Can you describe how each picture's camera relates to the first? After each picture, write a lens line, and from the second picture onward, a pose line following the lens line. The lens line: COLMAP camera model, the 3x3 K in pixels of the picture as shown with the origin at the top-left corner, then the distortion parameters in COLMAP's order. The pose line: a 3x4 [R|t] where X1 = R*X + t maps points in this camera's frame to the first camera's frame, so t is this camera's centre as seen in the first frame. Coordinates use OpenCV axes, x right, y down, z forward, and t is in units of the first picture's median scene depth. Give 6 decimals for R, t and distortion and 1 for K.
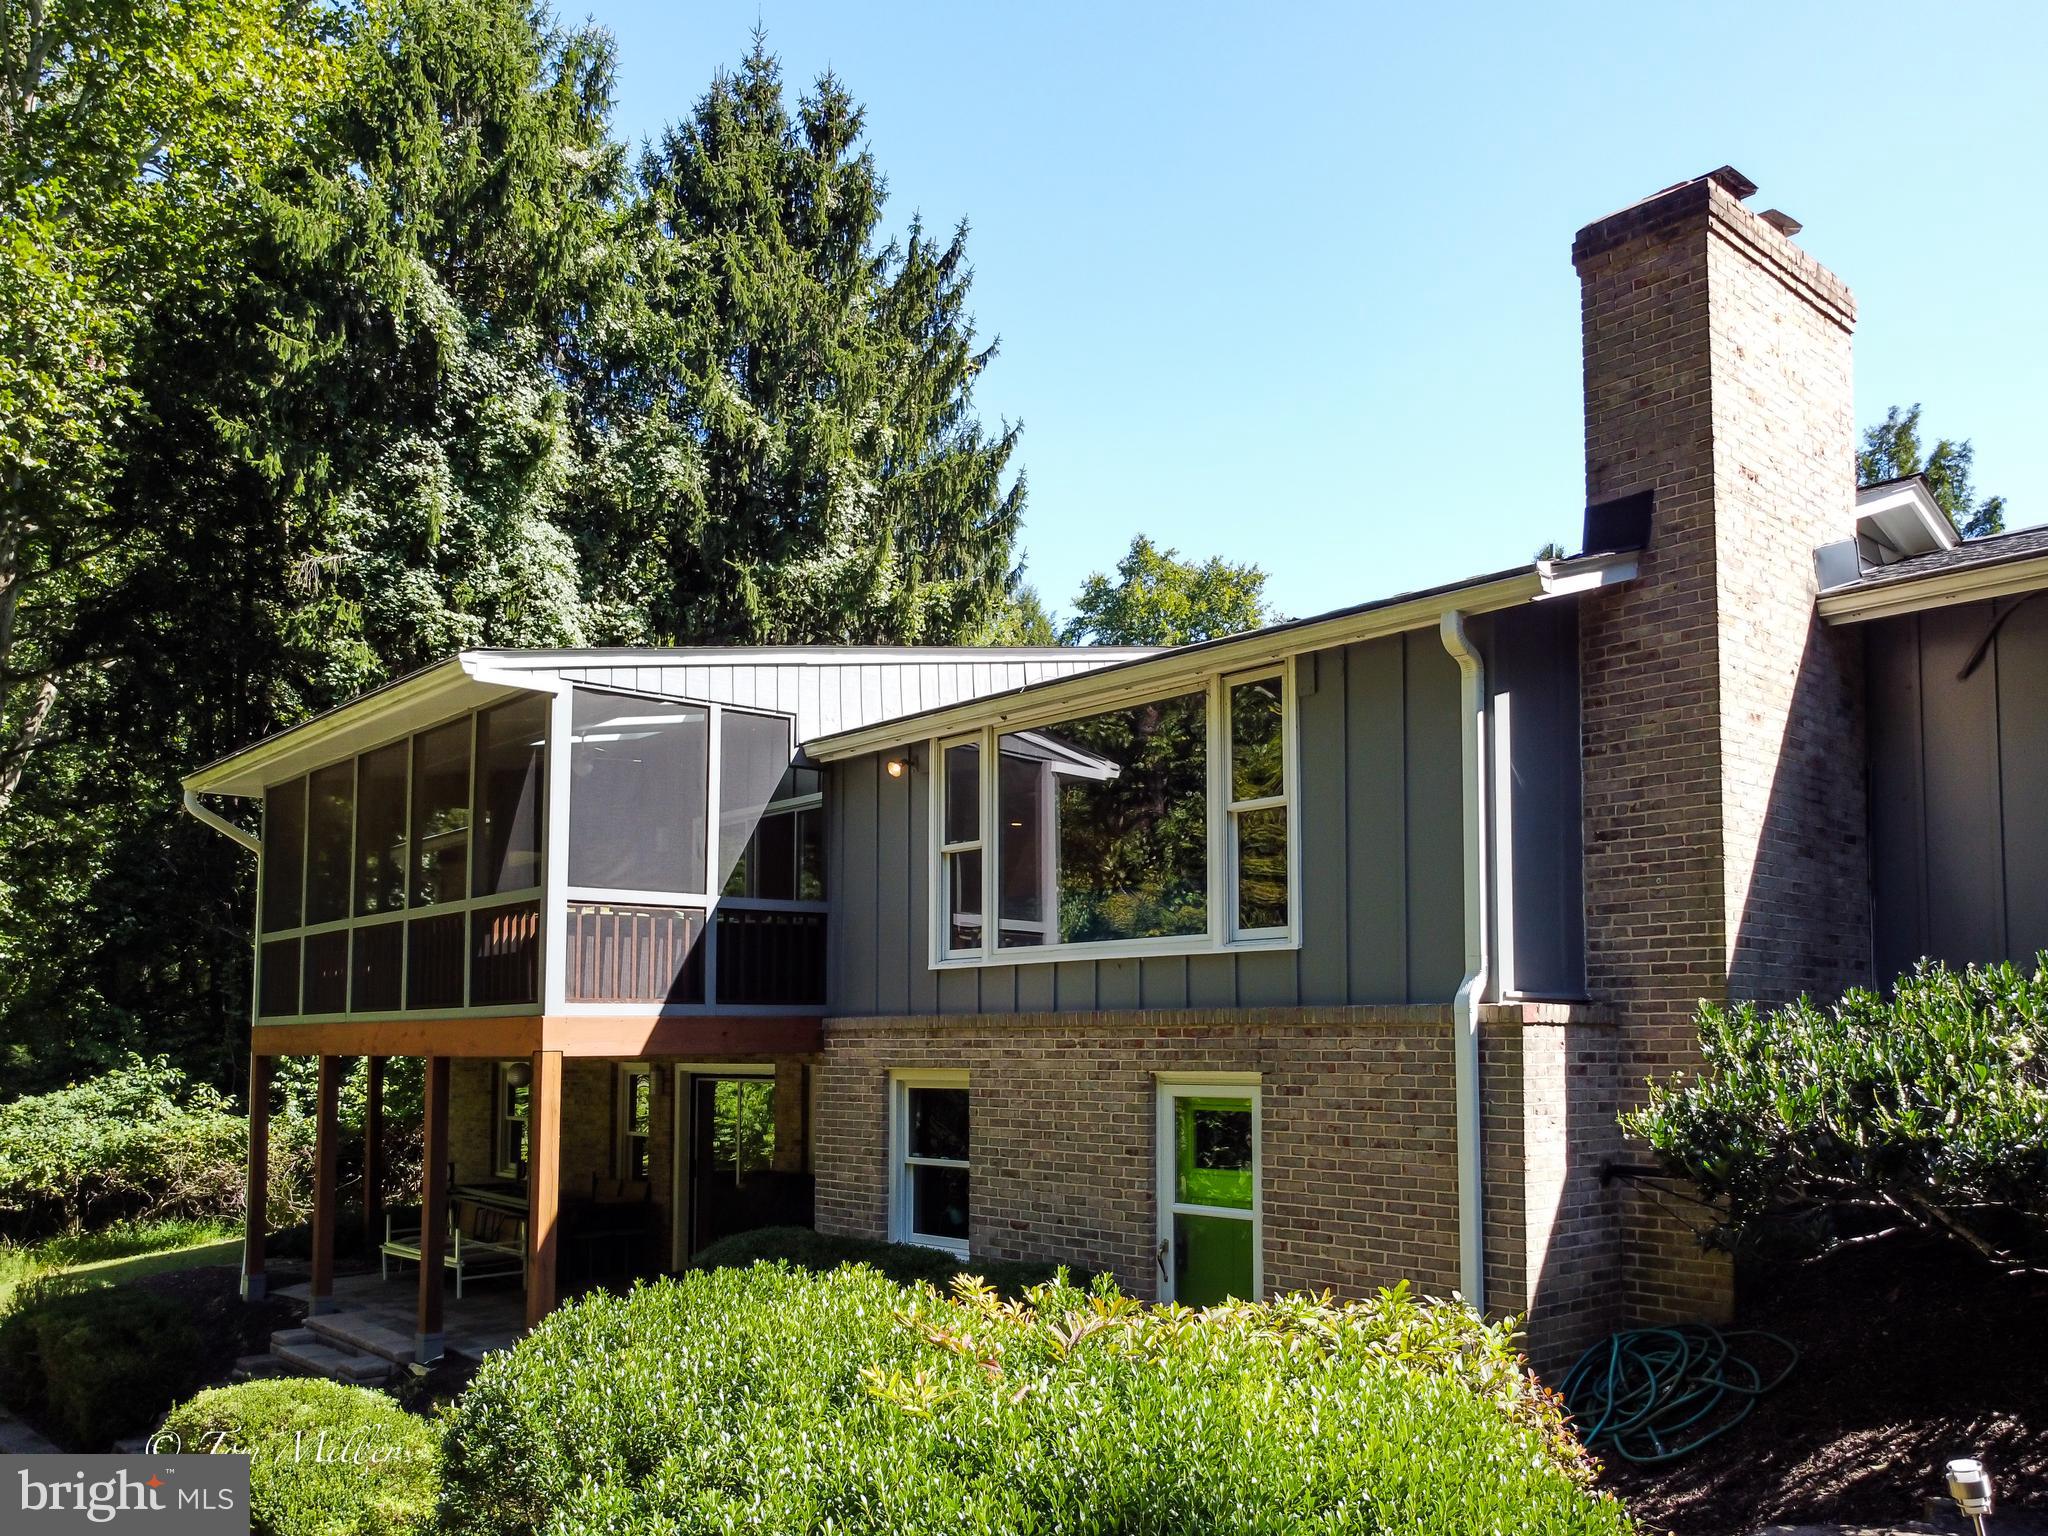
lens RADIAL K [[1585.0, 0, 989.9], [0, 1585.0, 967.0], [0, 0, 1]] dist [-0.018108, 0.007313]
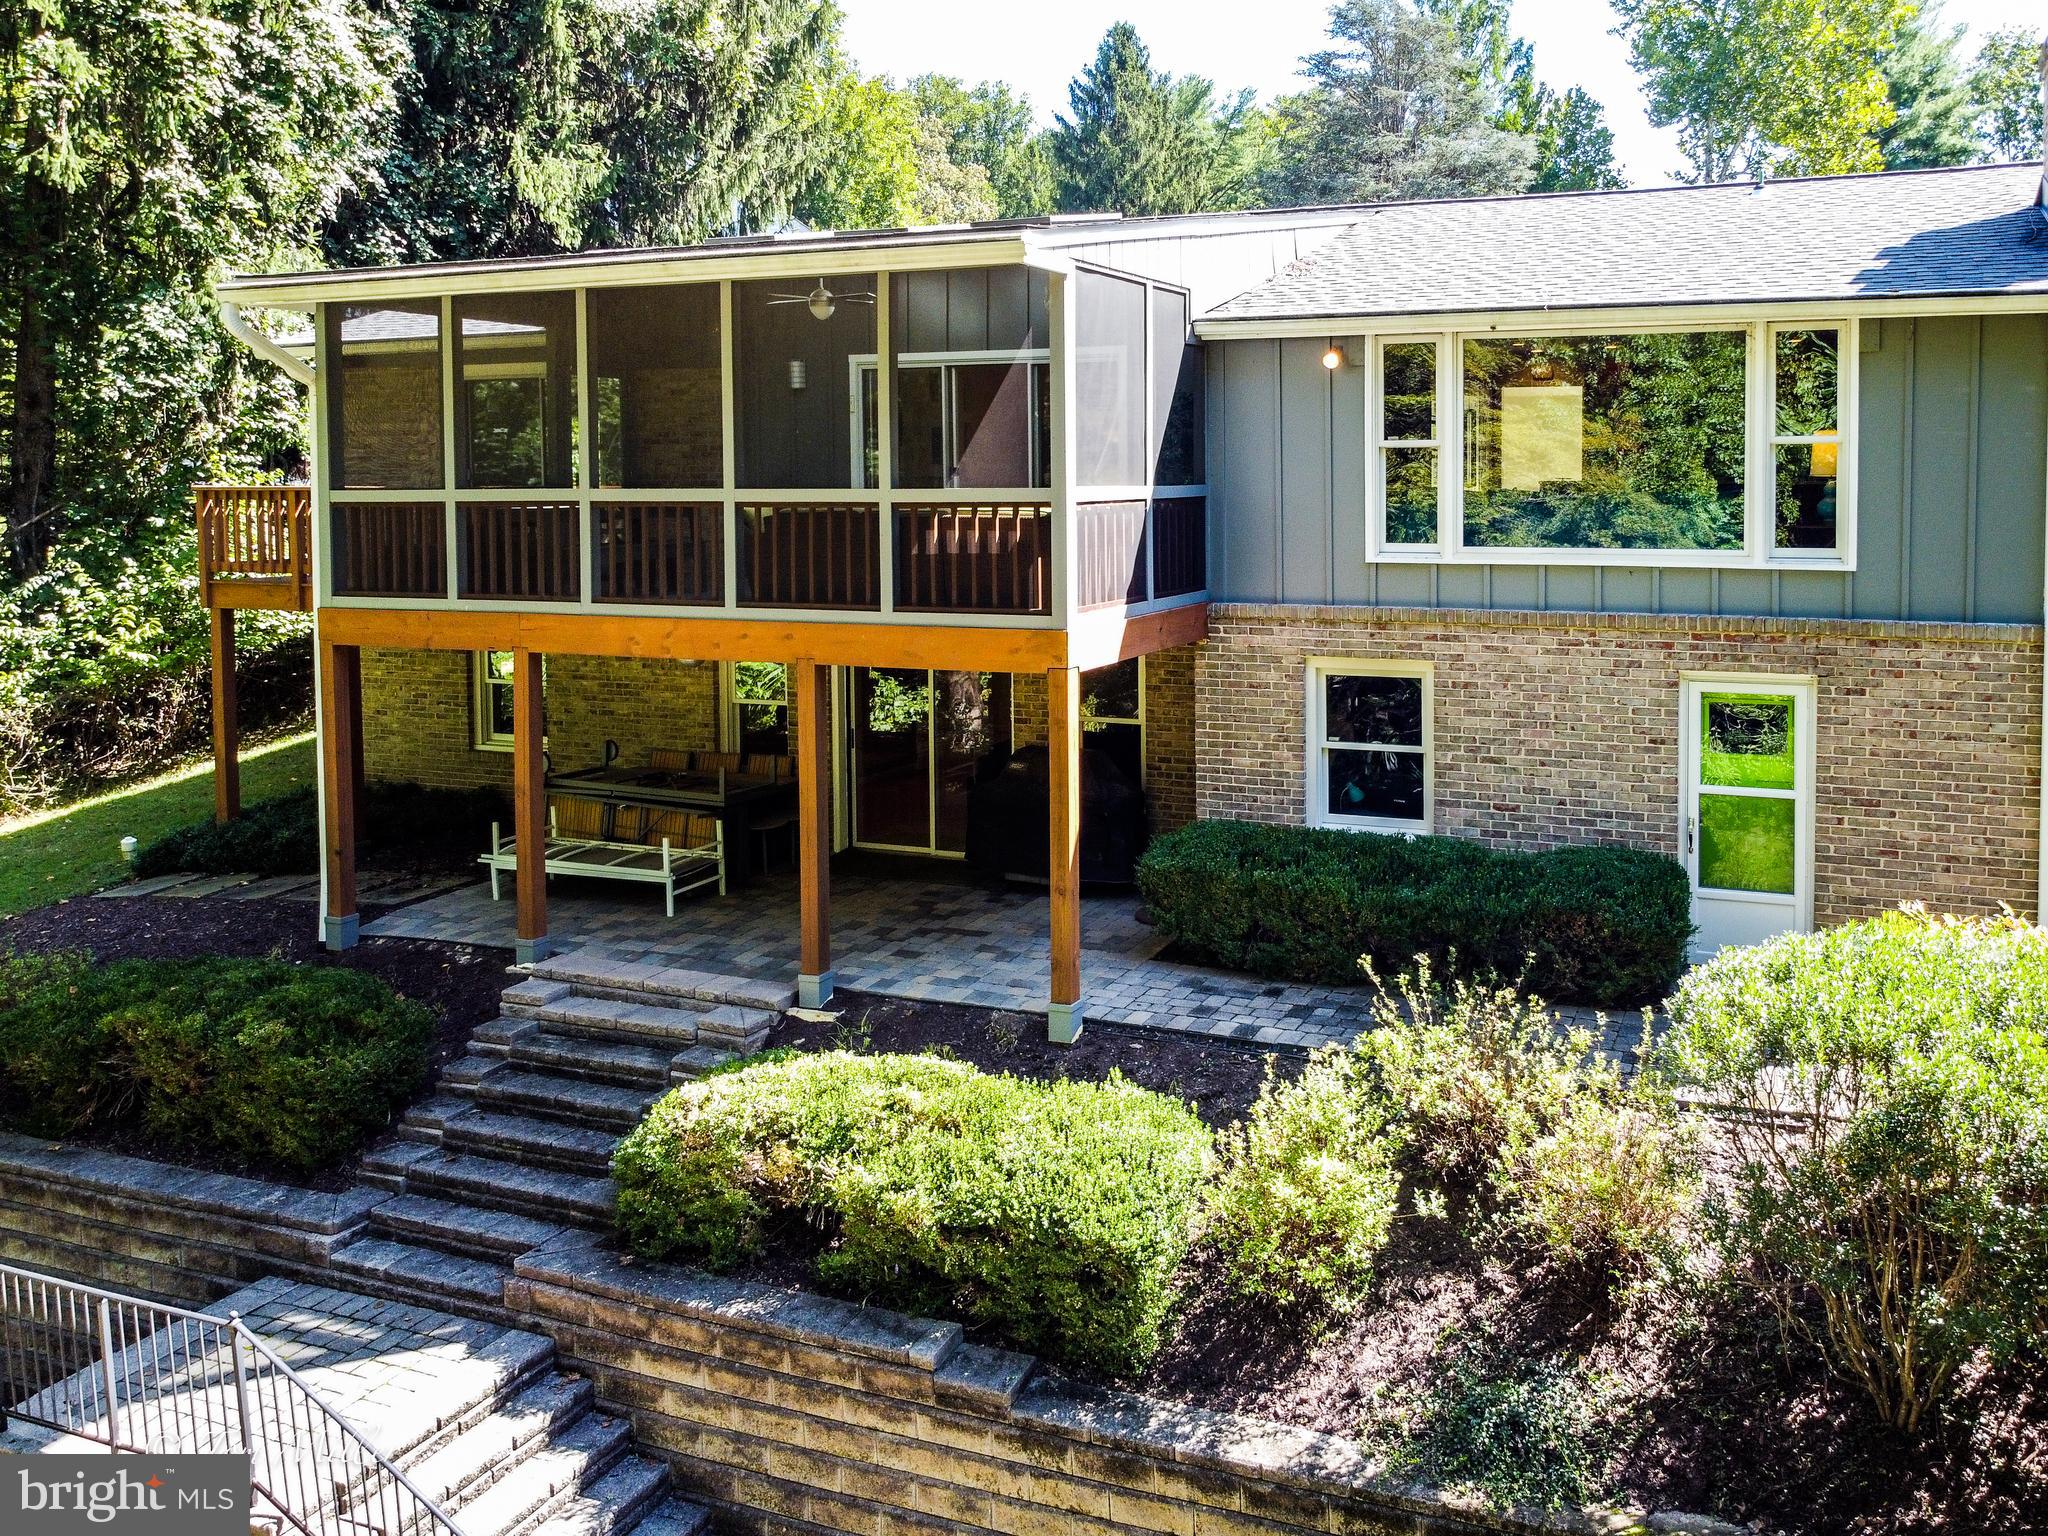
lens RADIAL K [[1620.3, 0, 1166.9], [0, 1620.3, 581.1], [0, 0, 1]] dist [0.000315, 0.004920]
pose [[0.891366, -0.030396, 0.452263, -0.606774], [-0.019269, 0.994306, 0.104805, -0.090466], [-0.452874, -0.102134, 0.885705, 0.126389]]
